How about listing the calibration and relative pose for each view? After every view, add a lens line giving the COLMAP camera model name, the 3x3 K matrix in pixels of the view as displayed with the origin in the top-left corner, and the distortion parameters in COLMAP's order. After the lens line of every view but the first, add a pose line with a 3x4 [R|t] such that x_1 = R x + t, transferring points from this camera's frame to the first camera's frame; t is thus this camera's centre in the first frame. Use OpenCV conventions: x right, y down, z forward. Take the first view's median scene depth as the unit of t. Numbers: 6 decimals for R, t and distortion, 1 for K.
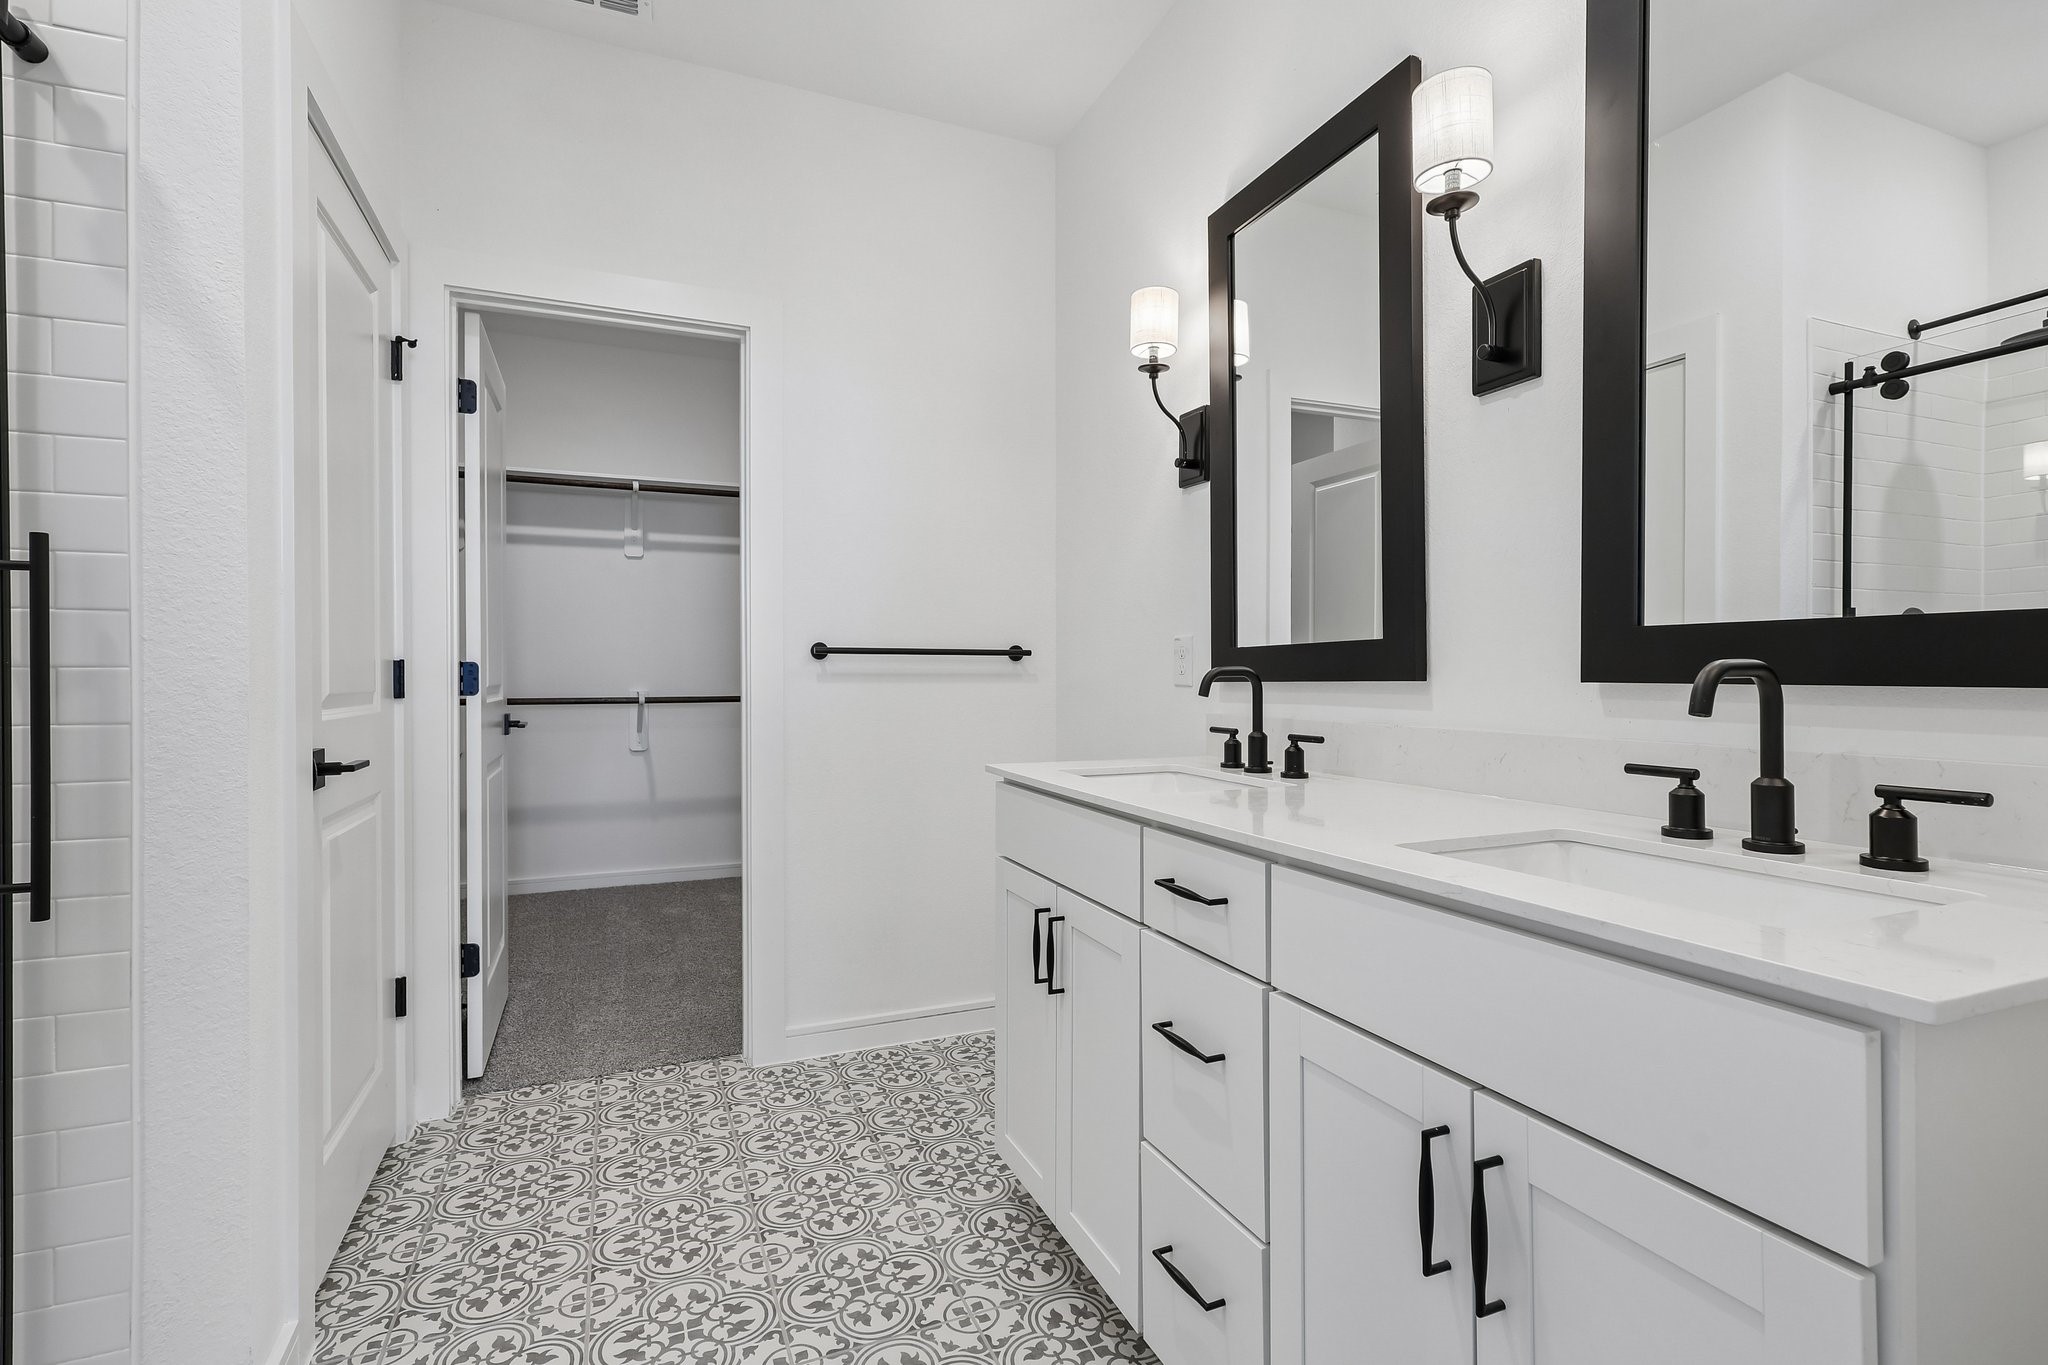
lens RADIAL K [[954.4, 0, 1023.4], [0, 954.4, 679.6], [0, 0, 1]] dist [-0.000648, 0.000524]
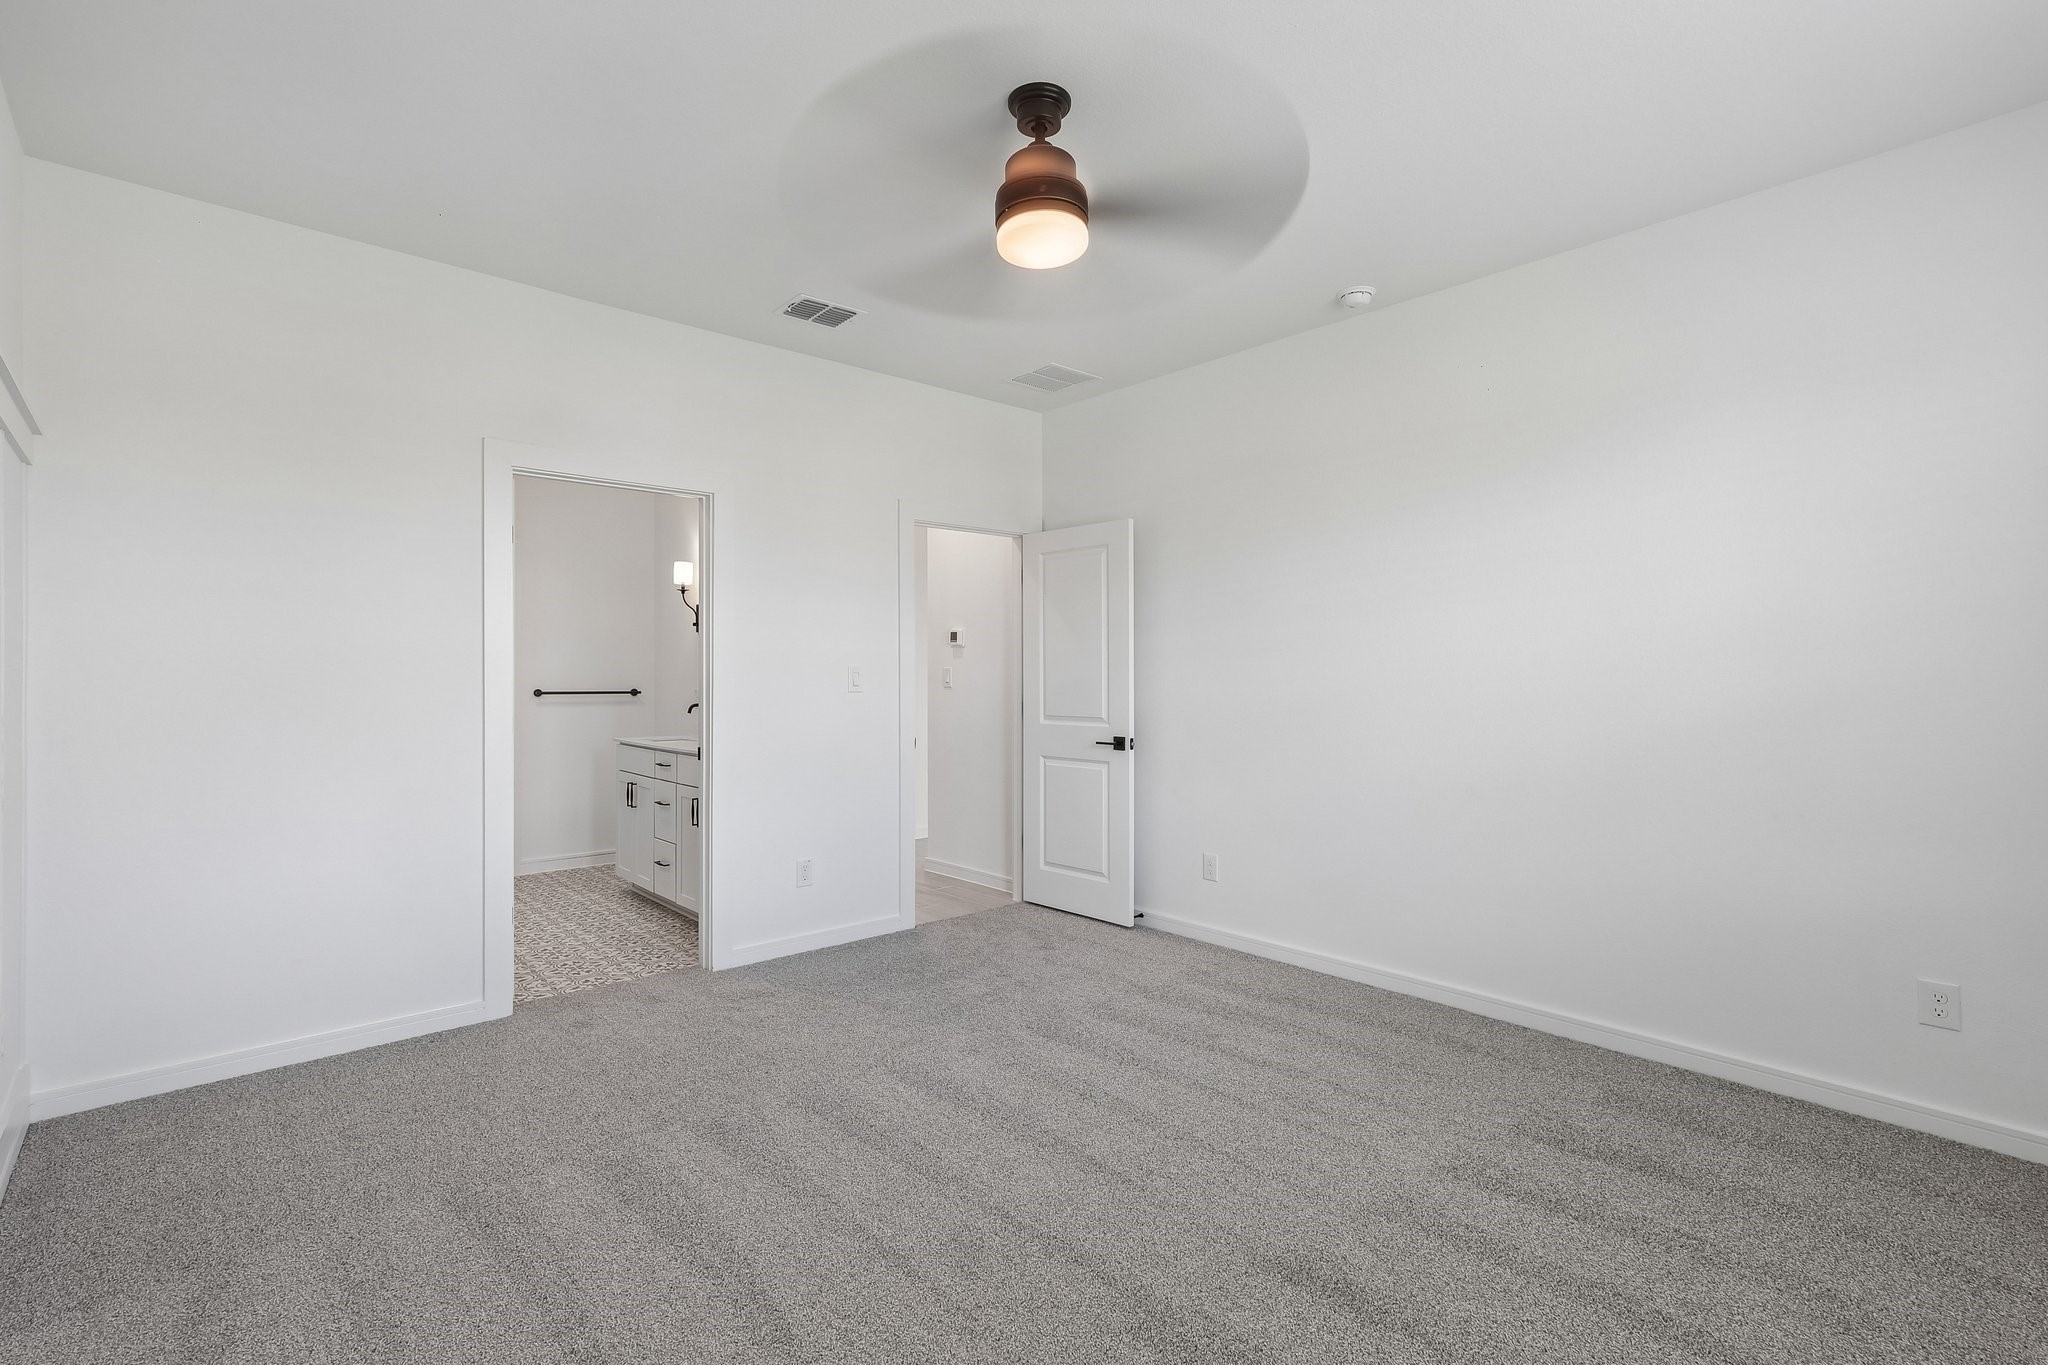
lens RADIAL K [[954.4, 0, 1025.9], [0, 954.4, 684.2], [0, 0, 1]] dist [-0.000648, 0.000524]
pose [[0.947361, 0.003759, 0.320146, 0.189205], [-0.003012, 0.999991, -0.002828, -0.056920], [-0.320154, 0.001715, 0.947364, -1.809502]]
